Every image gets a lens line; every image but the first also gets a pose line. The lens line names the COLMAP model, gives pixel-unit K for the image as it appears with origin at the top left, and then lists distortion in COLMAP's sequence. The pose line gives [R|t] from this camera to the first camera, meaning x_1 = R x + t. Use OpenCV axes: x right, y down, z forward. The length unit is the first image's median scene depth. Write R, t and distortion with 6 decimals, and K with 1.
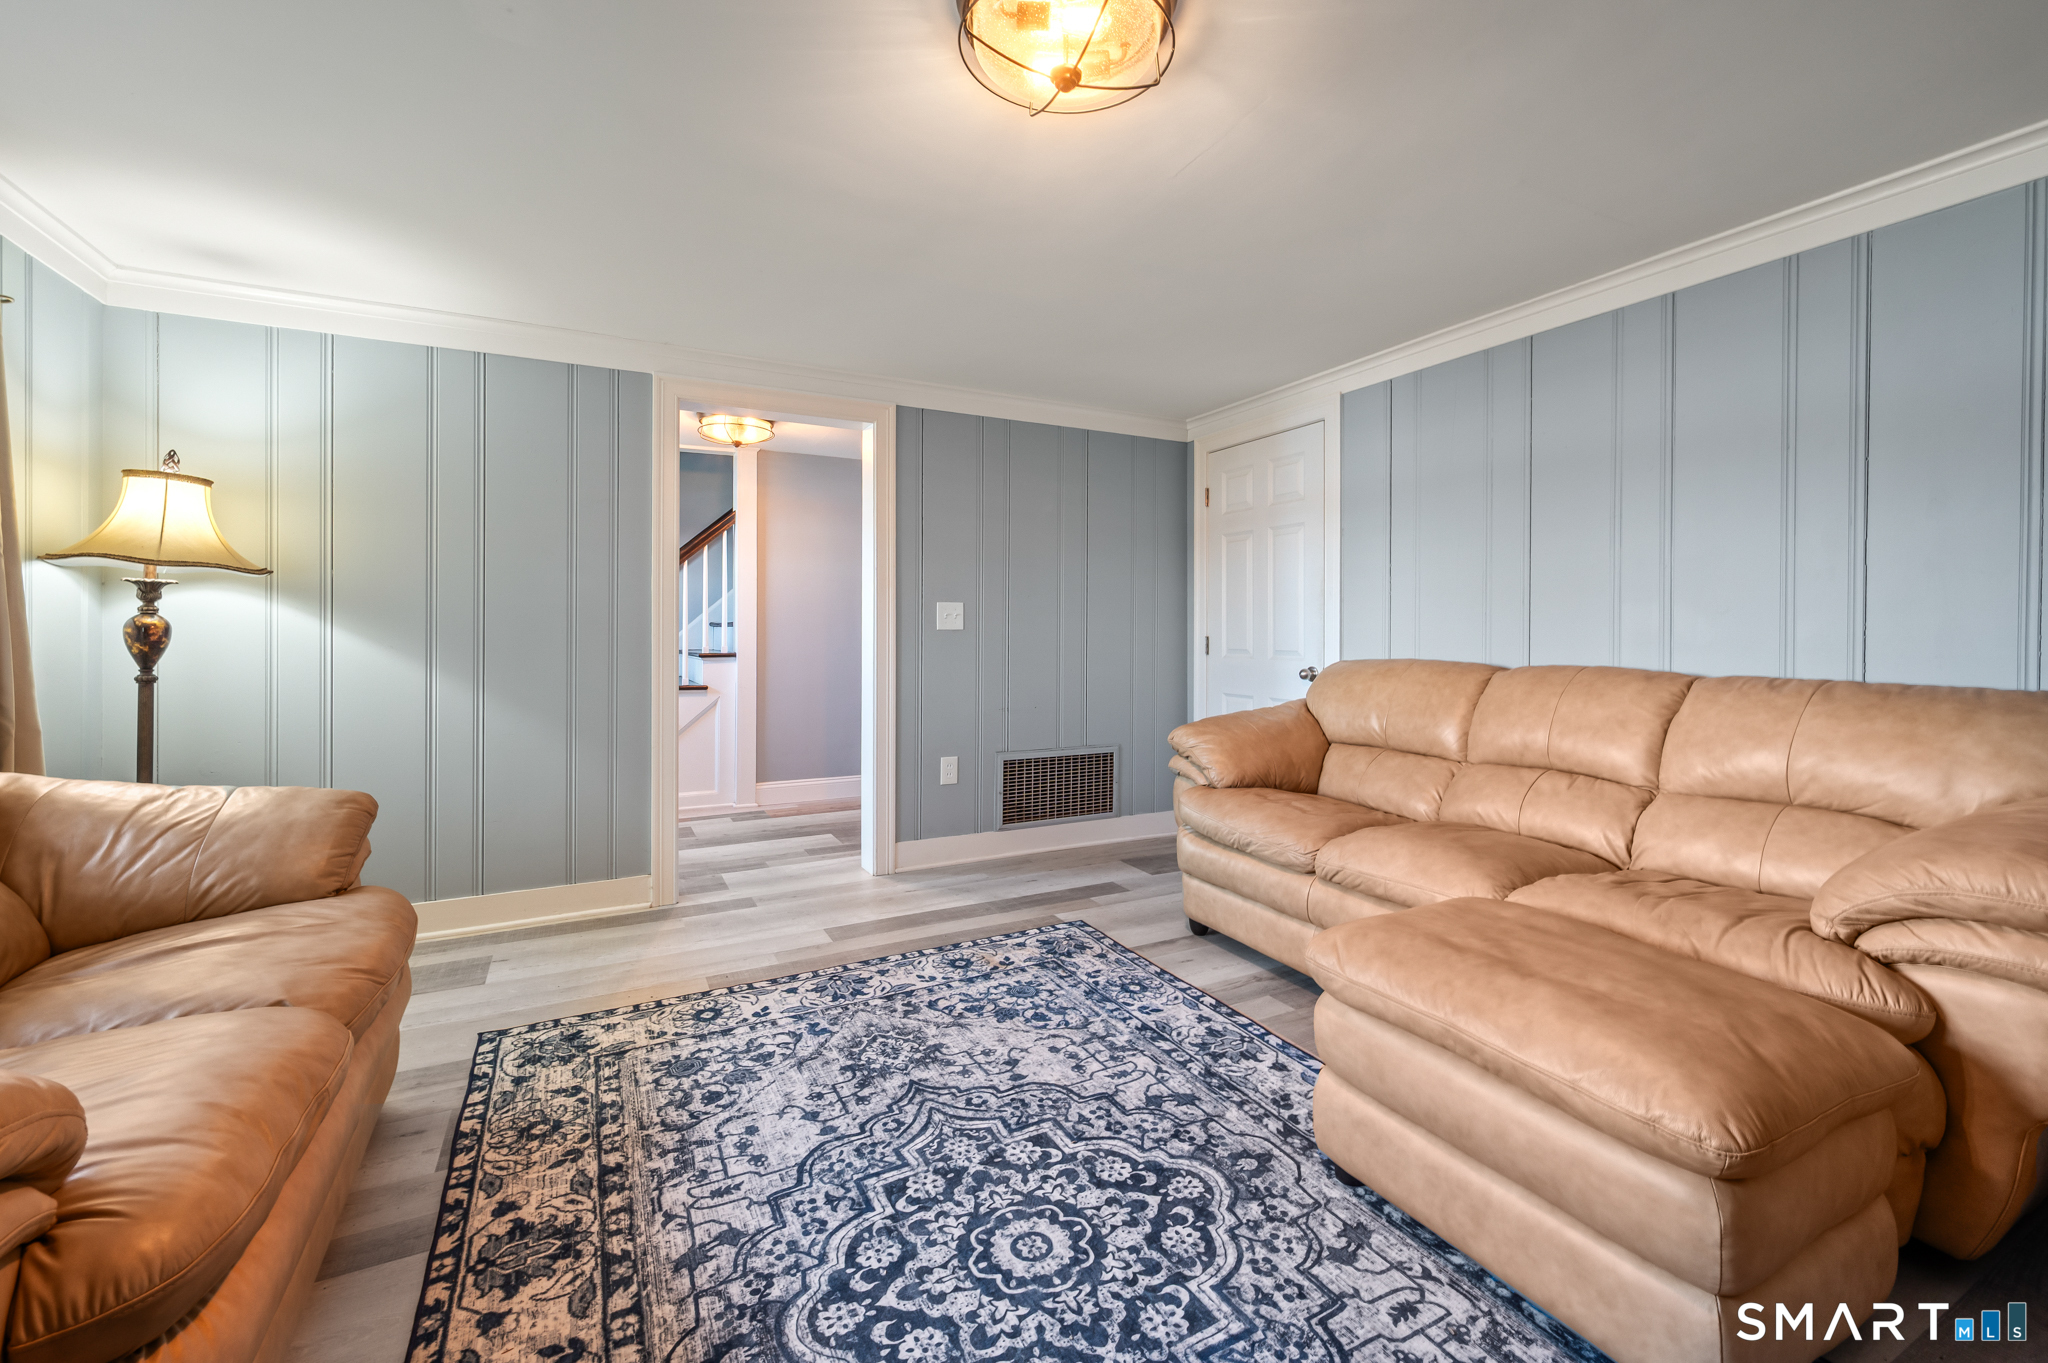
lens RADIAL K [[878.1, 0, 1003.5], [0, 878.1, 629.8], [0, 0, 1]] dist [-0.002458, 0.000113]
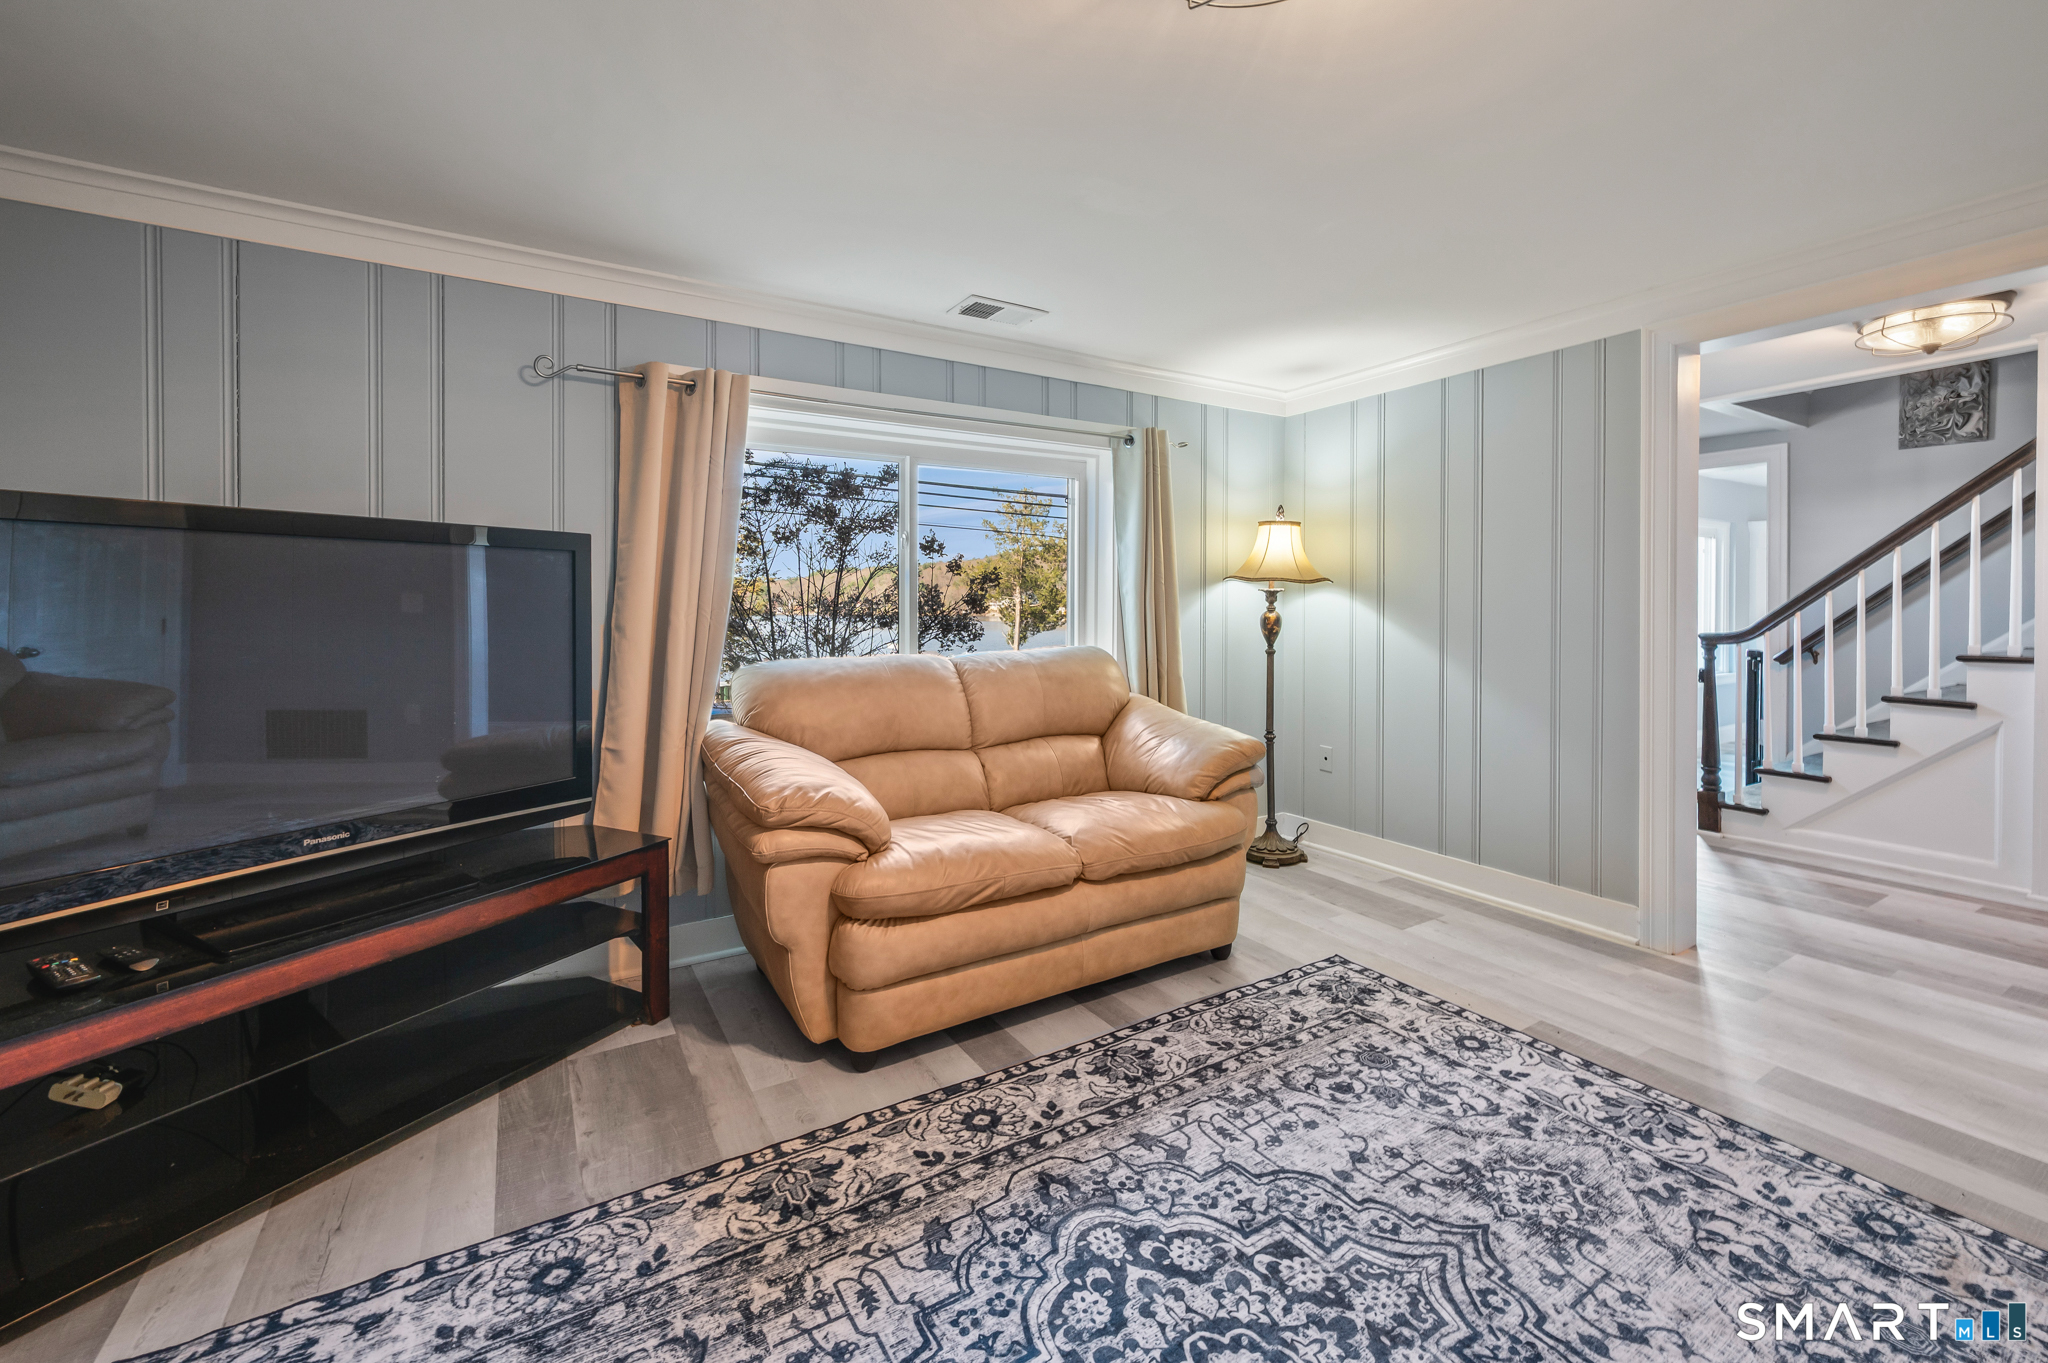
lens RADIAL K [[839.6, 0, 1044.7], [0, 839.6, 608.7], [0, 0, 1]] dist [-0.000379, 0.001026]
pose [[0.078906, 0.003205, -0.996877, 0.627331], [0.003559, 0.999988, 0.003496, -0.035207], [0.996876, -0.003824, 0.078894, 0.580392]]
